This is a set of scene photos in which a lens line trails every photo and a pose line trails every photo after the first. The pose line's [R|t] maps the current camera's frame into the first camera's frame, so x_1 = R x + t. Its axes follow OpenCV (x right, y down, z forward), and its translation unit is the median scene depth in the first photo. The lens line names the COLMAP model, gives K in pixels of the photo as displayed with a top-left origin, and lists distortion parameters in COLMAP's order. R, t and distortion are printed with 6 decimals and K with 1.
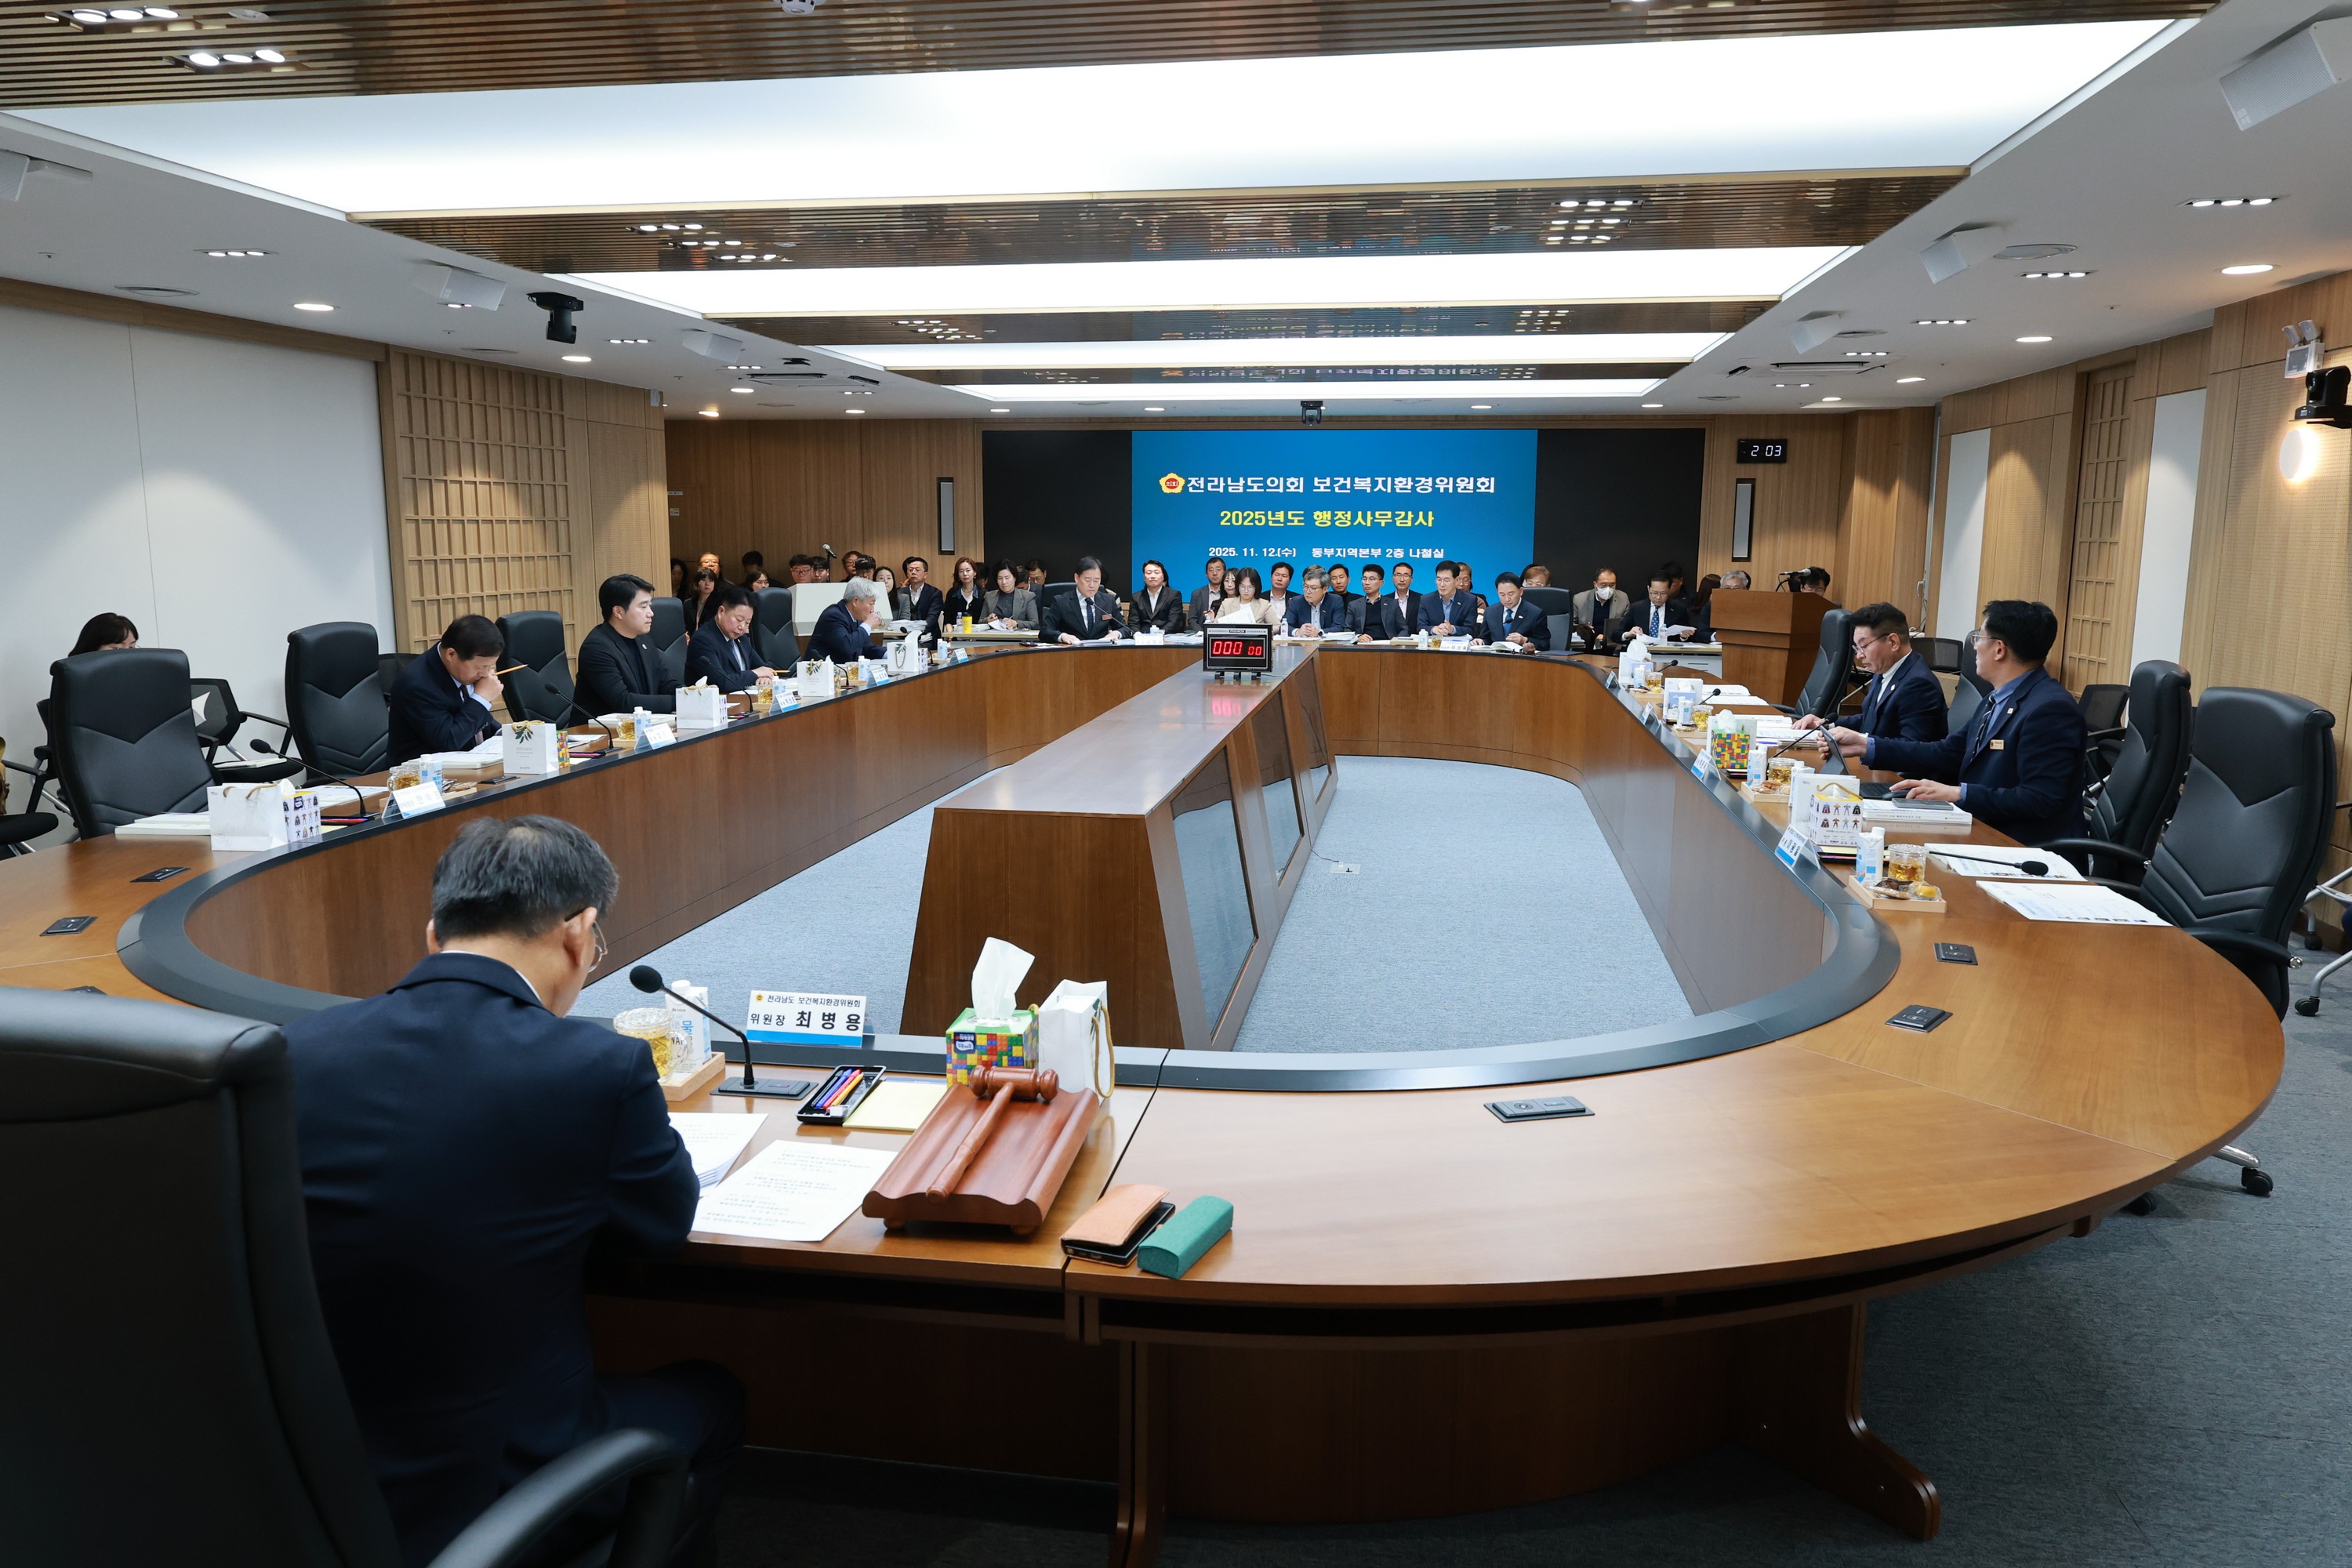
lens RADIAL K [[1611.9, 0, 1171.2], [0, 1611.9, 789.5], [0, 0, 1]] dist [0.004437, -0.008030]
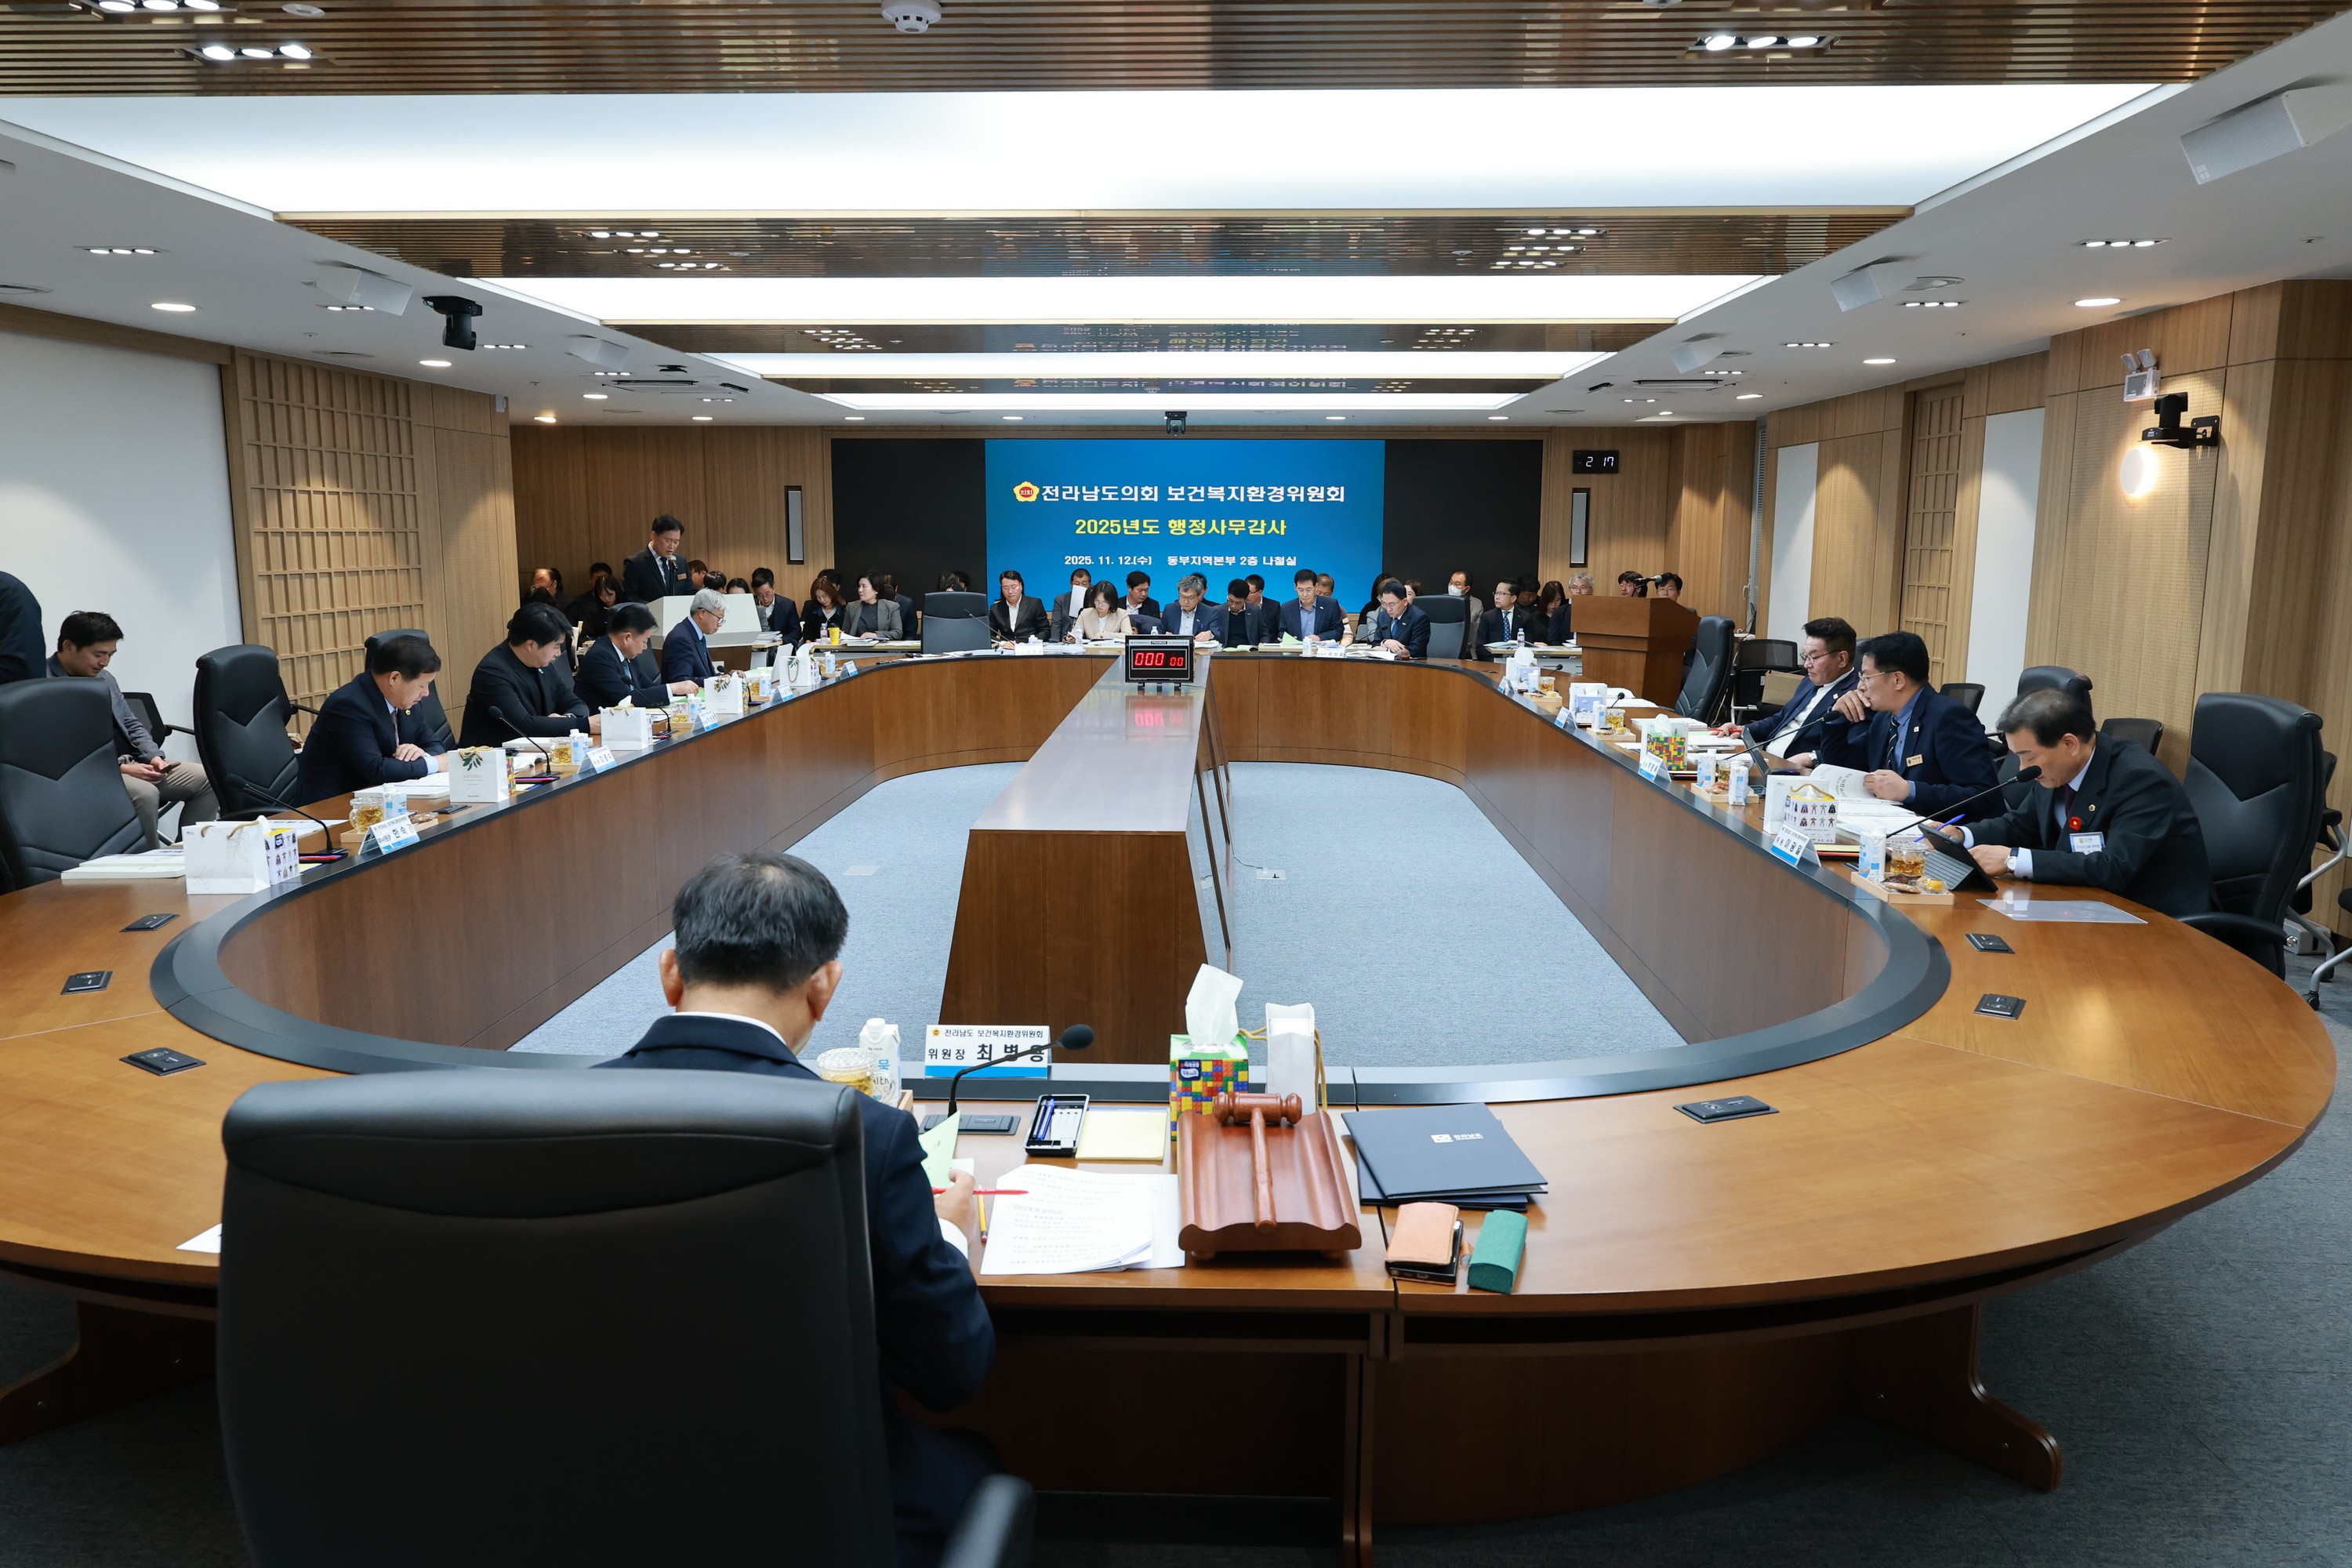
lens RADIAL K [[1611.9, 0, 1124.2], [0, 1611.9, 786.3], [0, 0, 1]] dist [0.004437, -0.008030]
pose [[0.991660, -0.022251, 0.126949, -0.138850], [0.022630, 0.999743, -0.001544, -0.009073], [-0.126882, 0.004404, 0.991908, 0.003376]]
